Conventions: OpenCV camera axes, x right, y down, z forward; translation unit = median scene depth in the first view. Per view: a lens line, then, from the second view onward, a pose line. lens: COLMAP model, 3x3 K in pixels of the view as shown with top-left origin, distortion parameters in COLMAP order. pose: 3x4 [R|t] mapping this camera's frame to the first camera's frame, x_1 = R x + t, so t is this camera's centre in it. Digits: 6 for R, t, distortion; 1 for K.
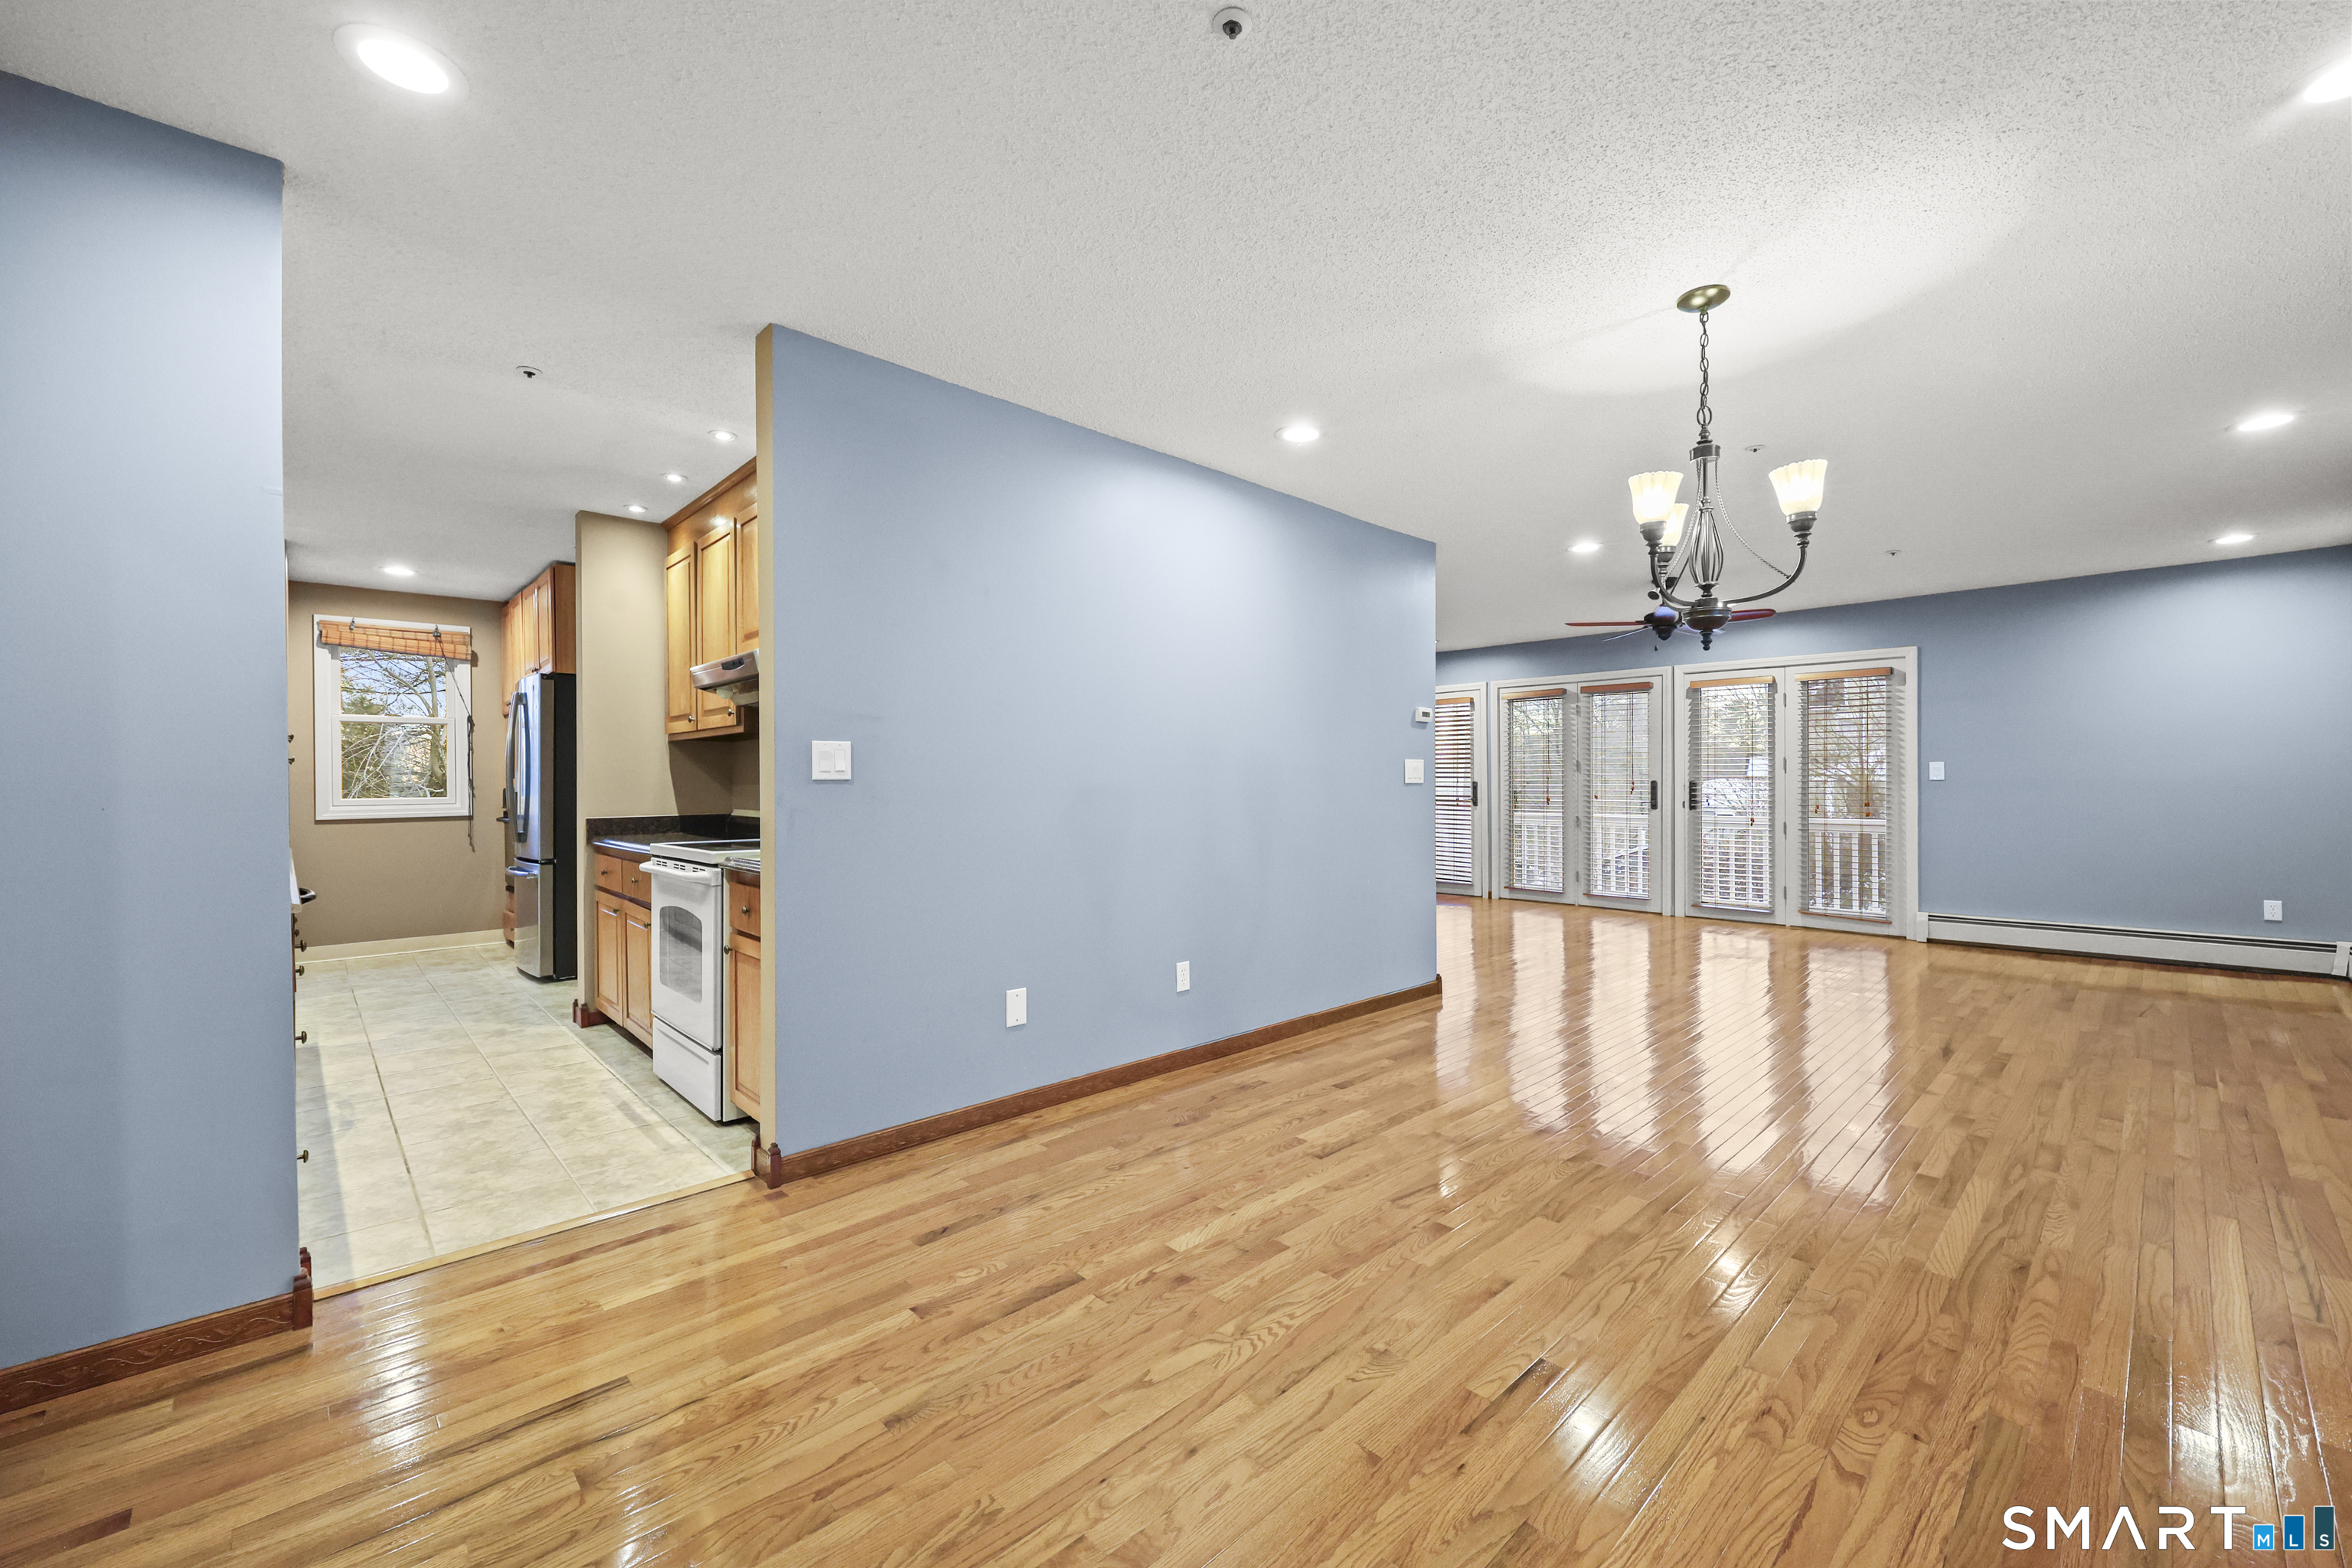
lens RADIAL K [[941.6, 0, 1184.9], [0, 941.6, 782.1], [0, 0, 1]] dist [-0.000116, 0.000024]
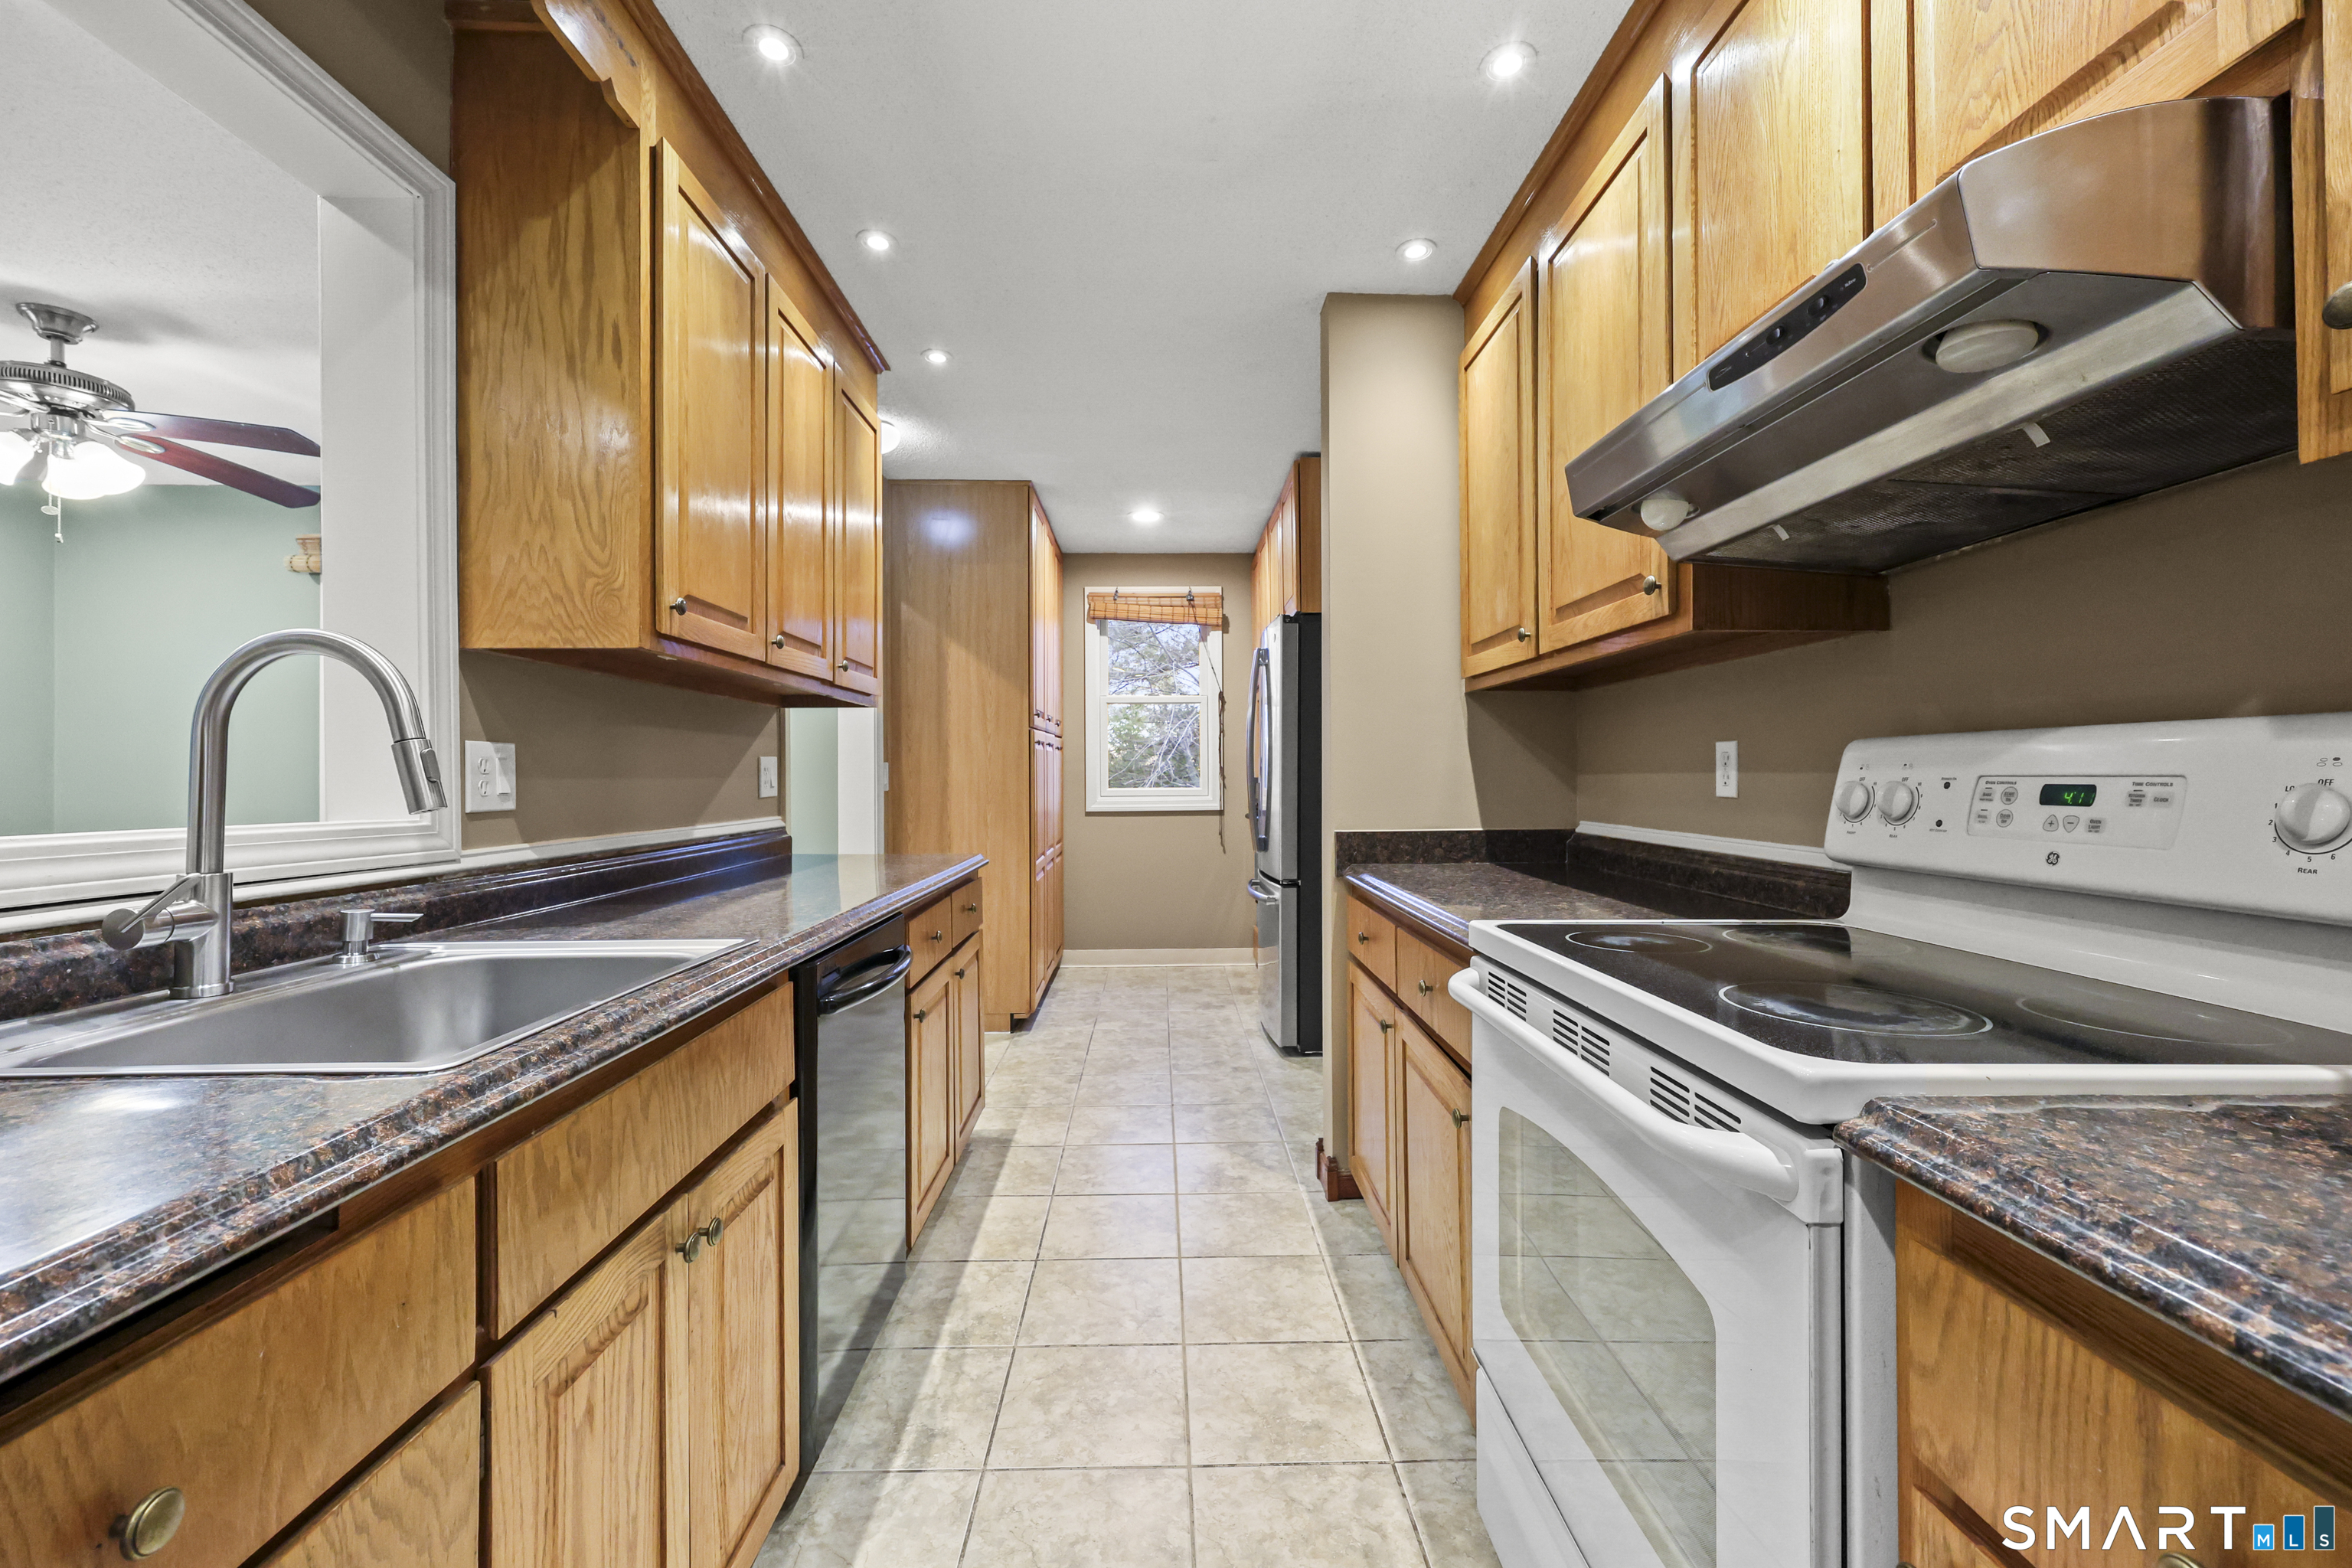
lens RADIAL K [[941.6, 0, 1183.1], [0, 941.6, 775.4], [0, 0, 1]] dist [-0.000116, 0.000024]
pose [[0.743331, 0.002931, -0.668918, -0.256144], [-0.001238, 0.999995, 0.003006, 0.002365], [0.668923, -0.001407, 0.743330, 0.407642]]
